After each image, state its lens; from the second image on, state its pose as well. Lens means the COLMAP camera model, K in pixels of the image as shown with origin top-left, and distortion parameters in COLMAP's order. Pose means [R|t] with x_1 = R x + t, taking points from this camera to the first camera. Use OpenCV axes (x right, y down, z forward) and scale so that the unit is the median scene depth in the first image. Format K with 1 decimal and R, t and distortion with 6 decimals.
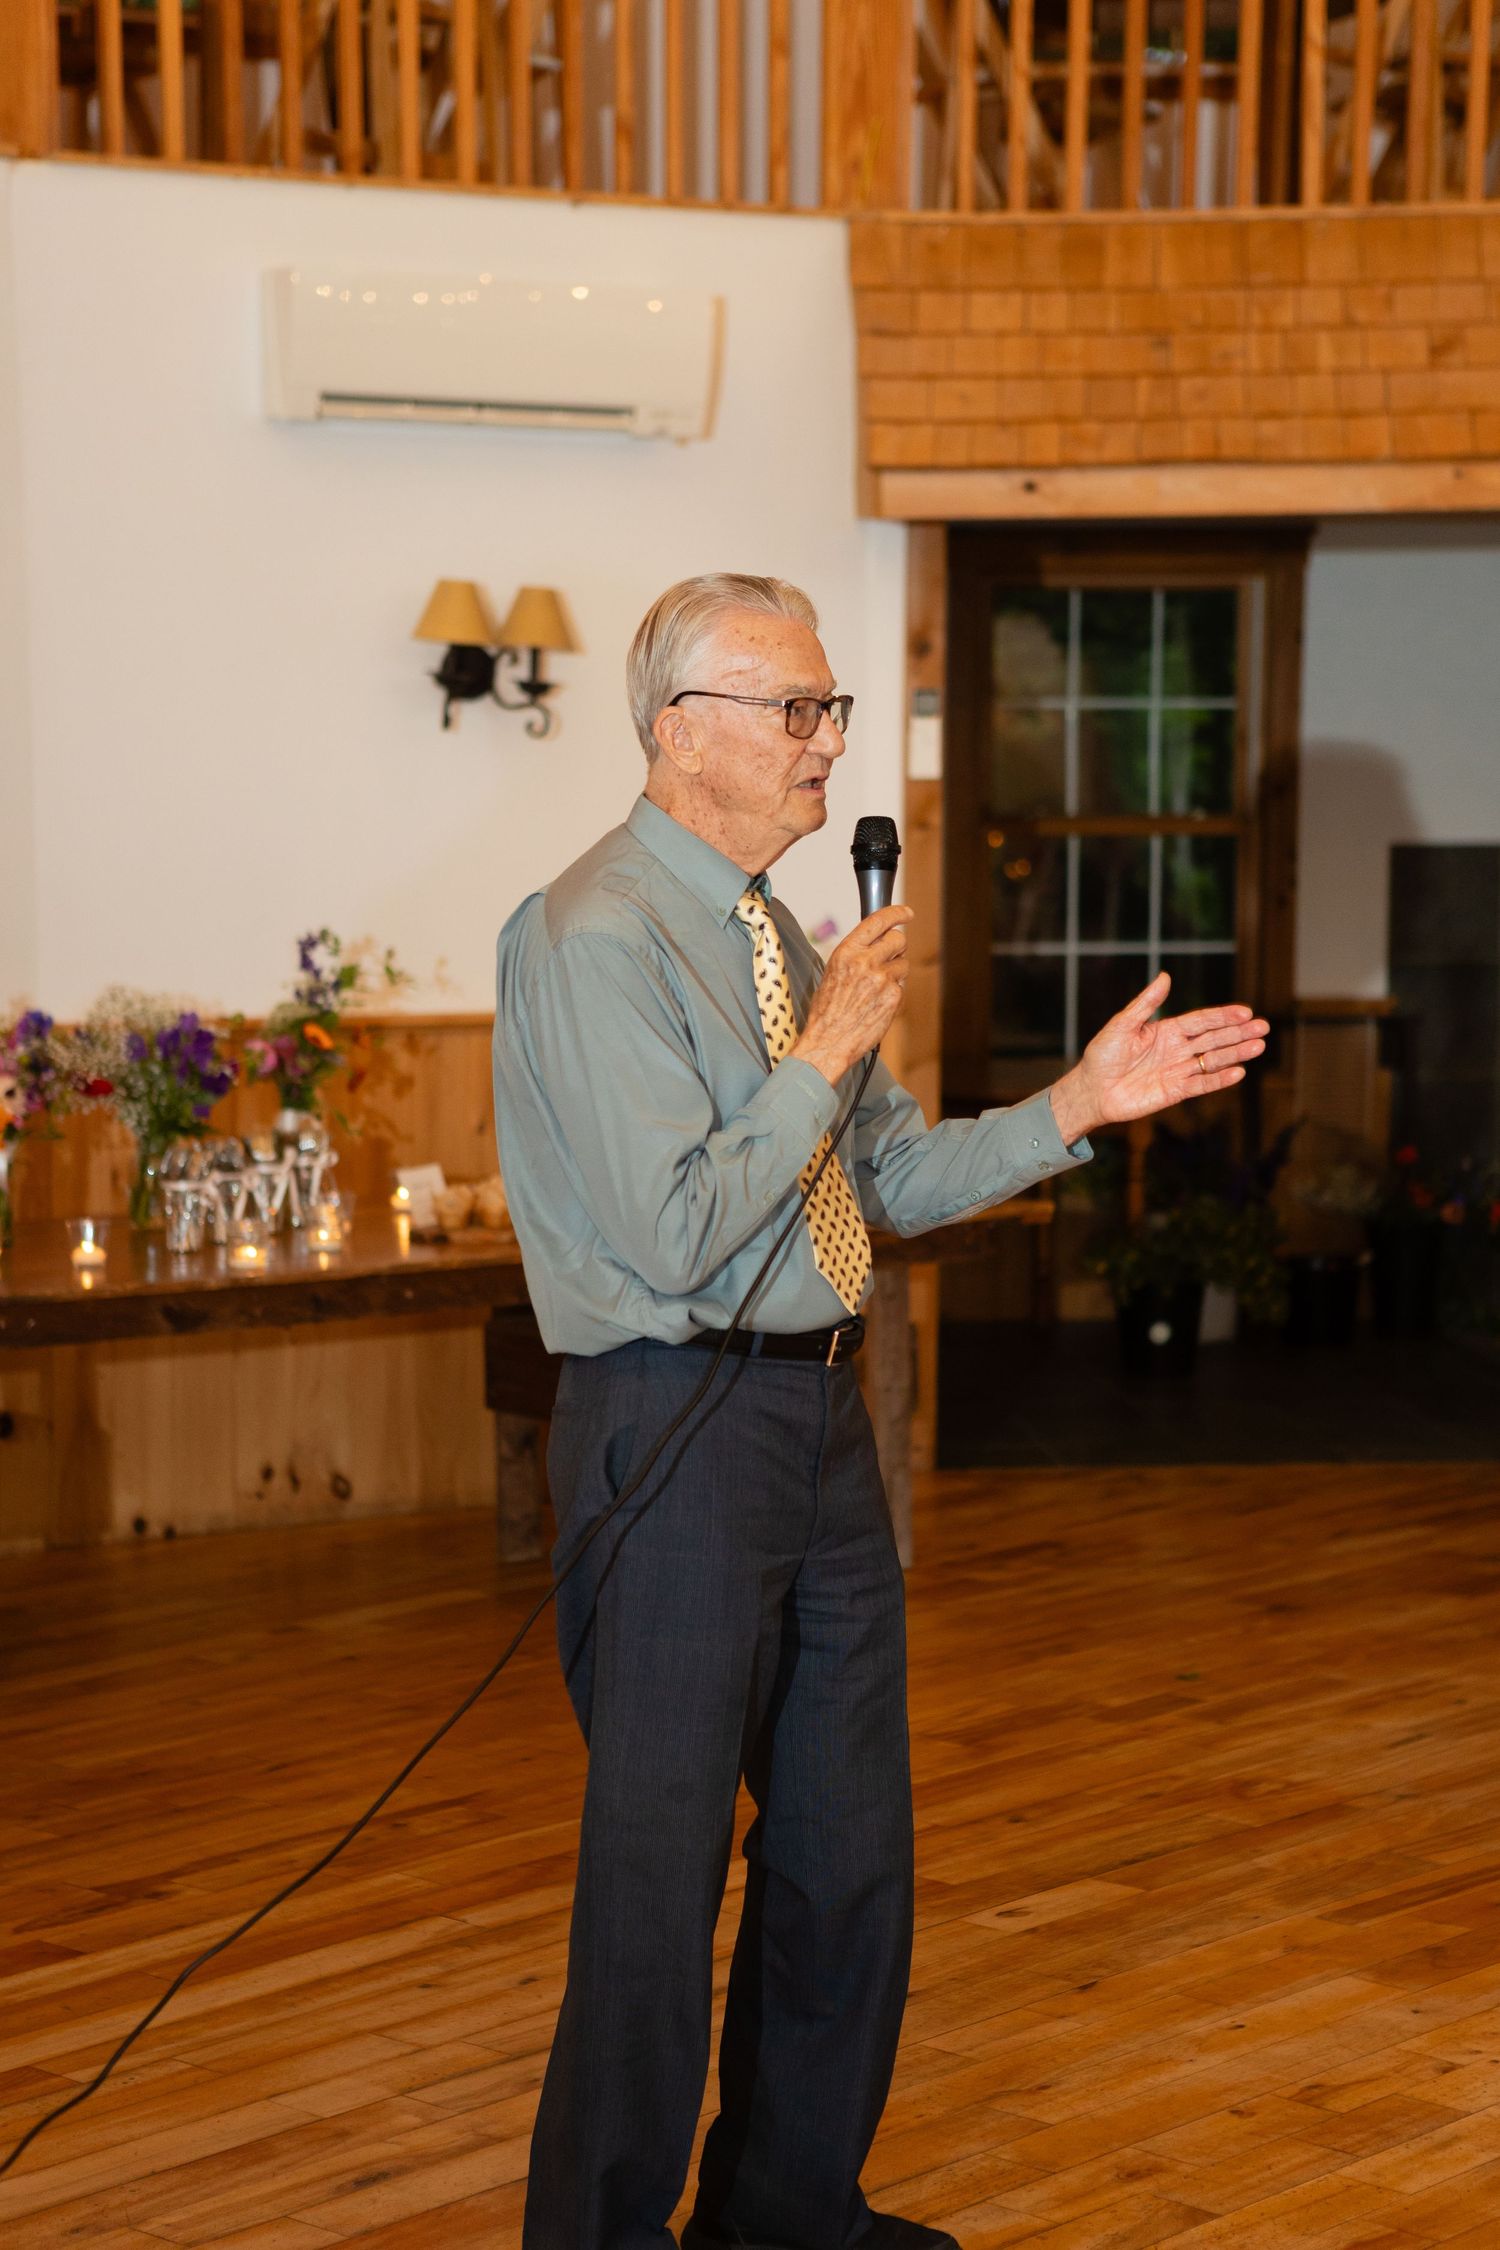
lens RADIAL K [[4359.5, 0, 751.5], [0, 4359.5, 1182.7], [0, 0, 1]] dist [0.551102, -2.166474]
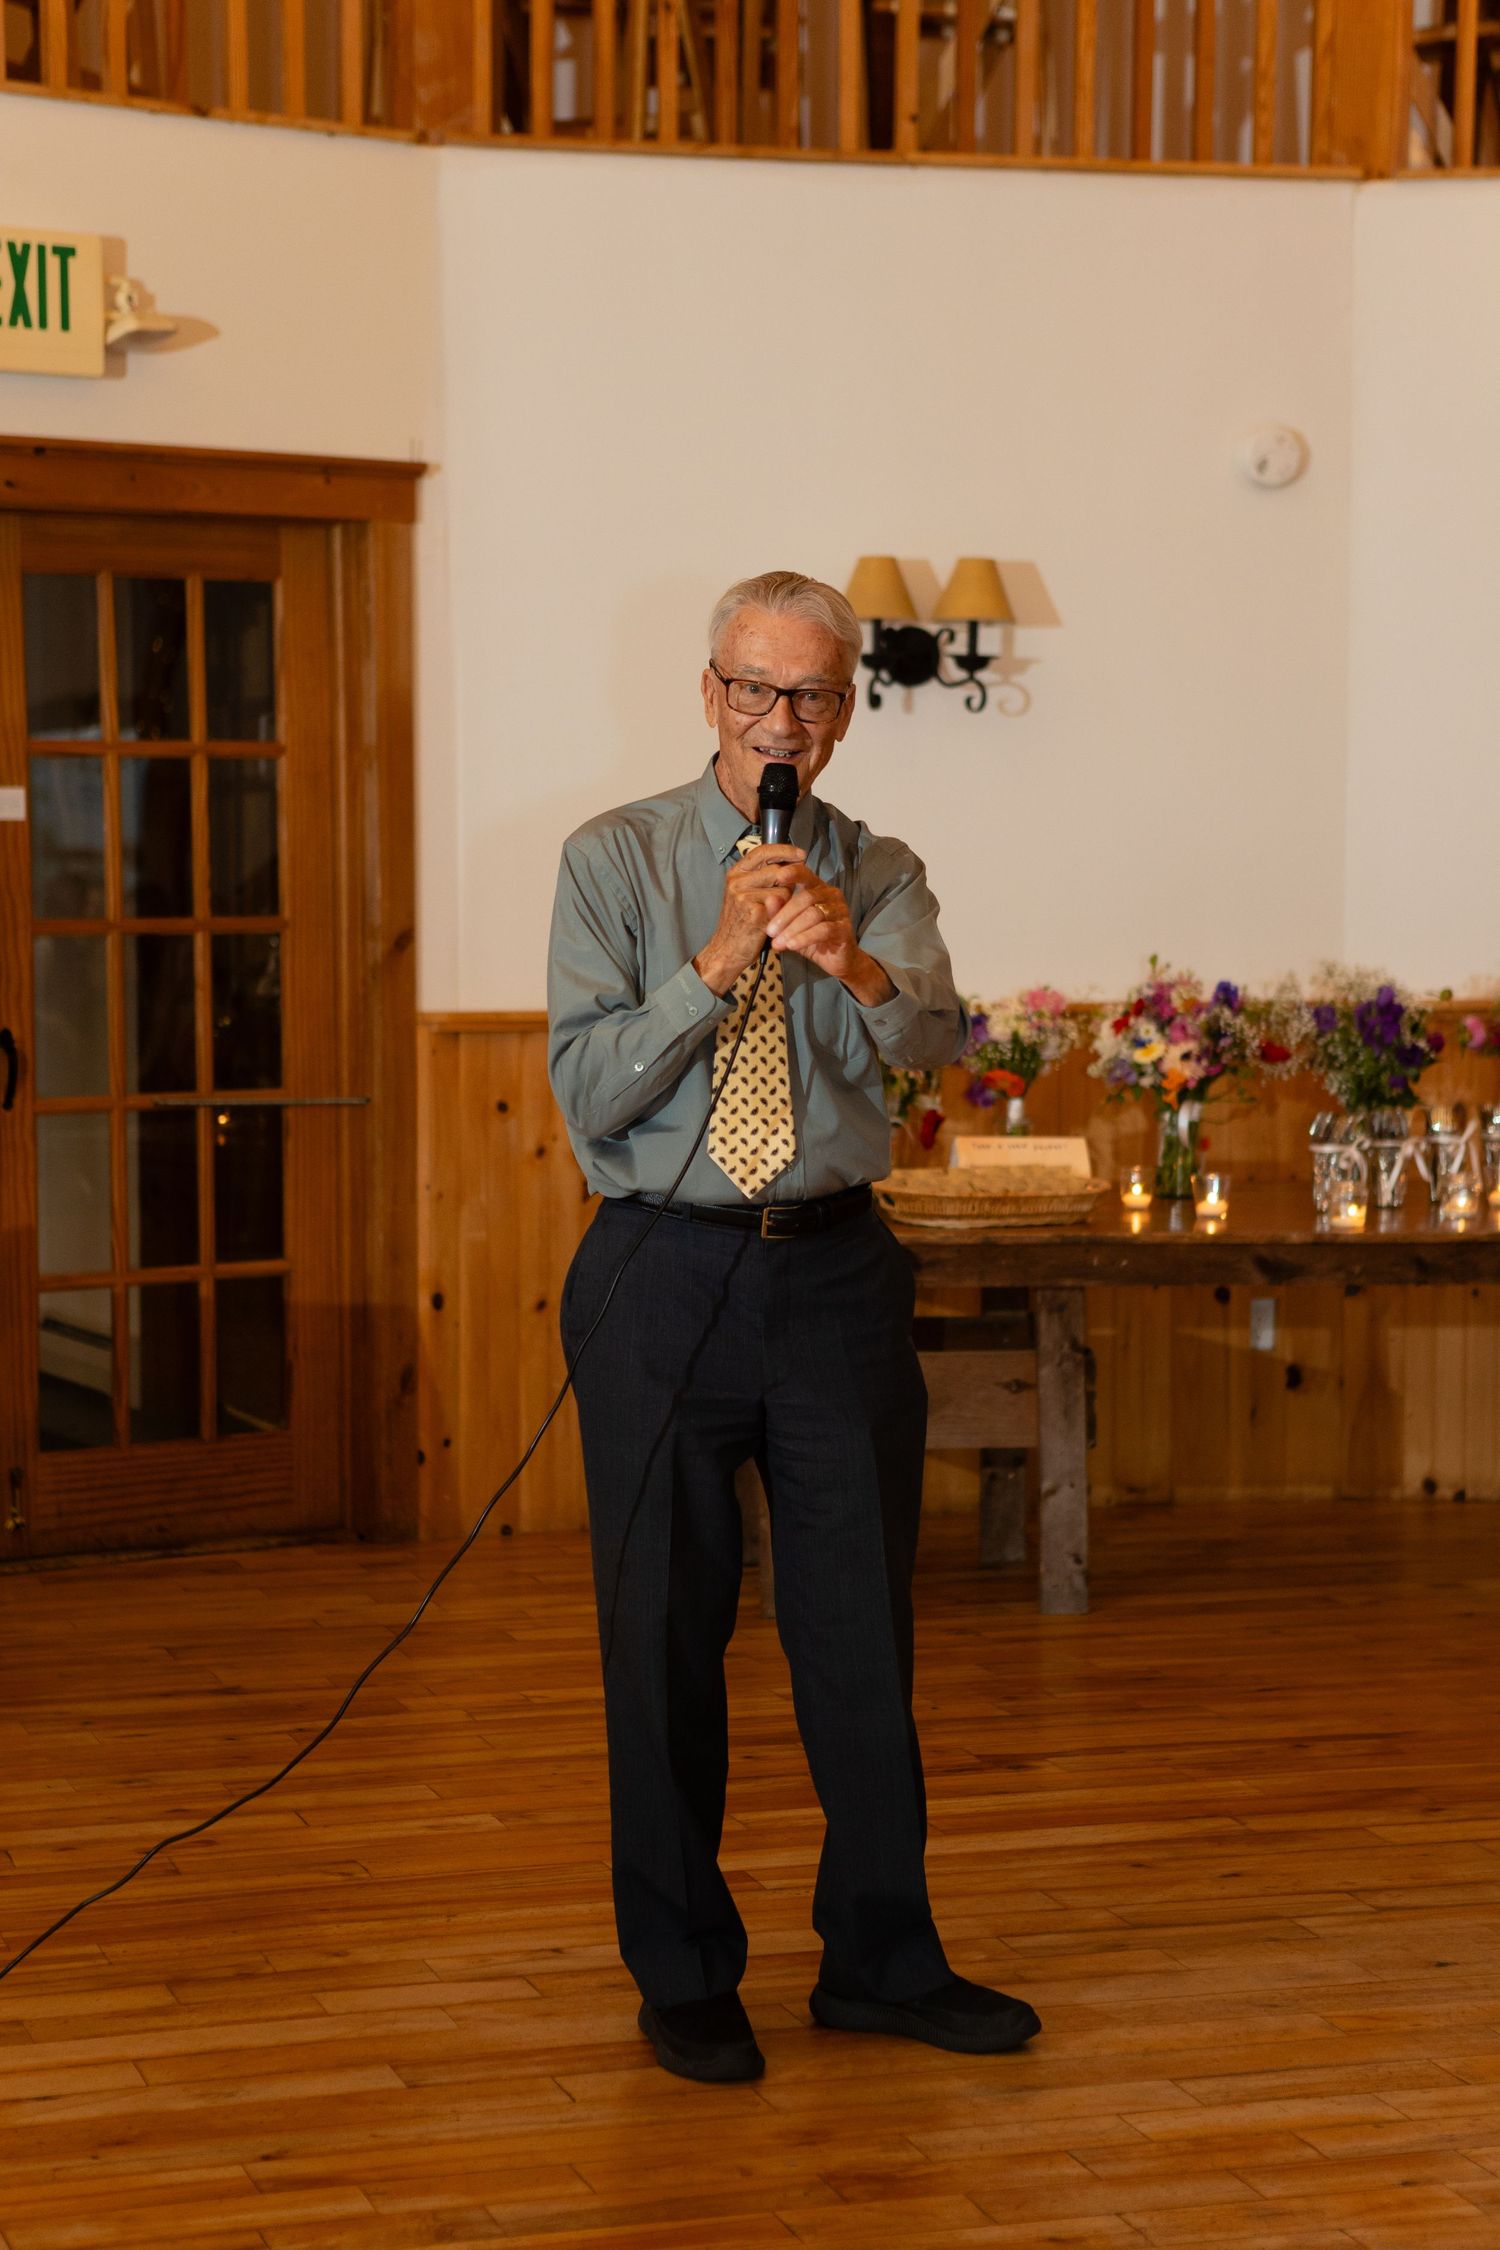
lens RADIAL K [[4502.9, 0, 757.7], [0, 4502.9, 1185.4], [0, 0, 1]] dist [0.793763, -4.494703]
pose [[0.861174, 0.044116, -0.506392, 0.313405], [-0.048329, 0.998820, 0.004827, 0.011130], [0.506007, 0.020316, 0.862290, -0.011895]]
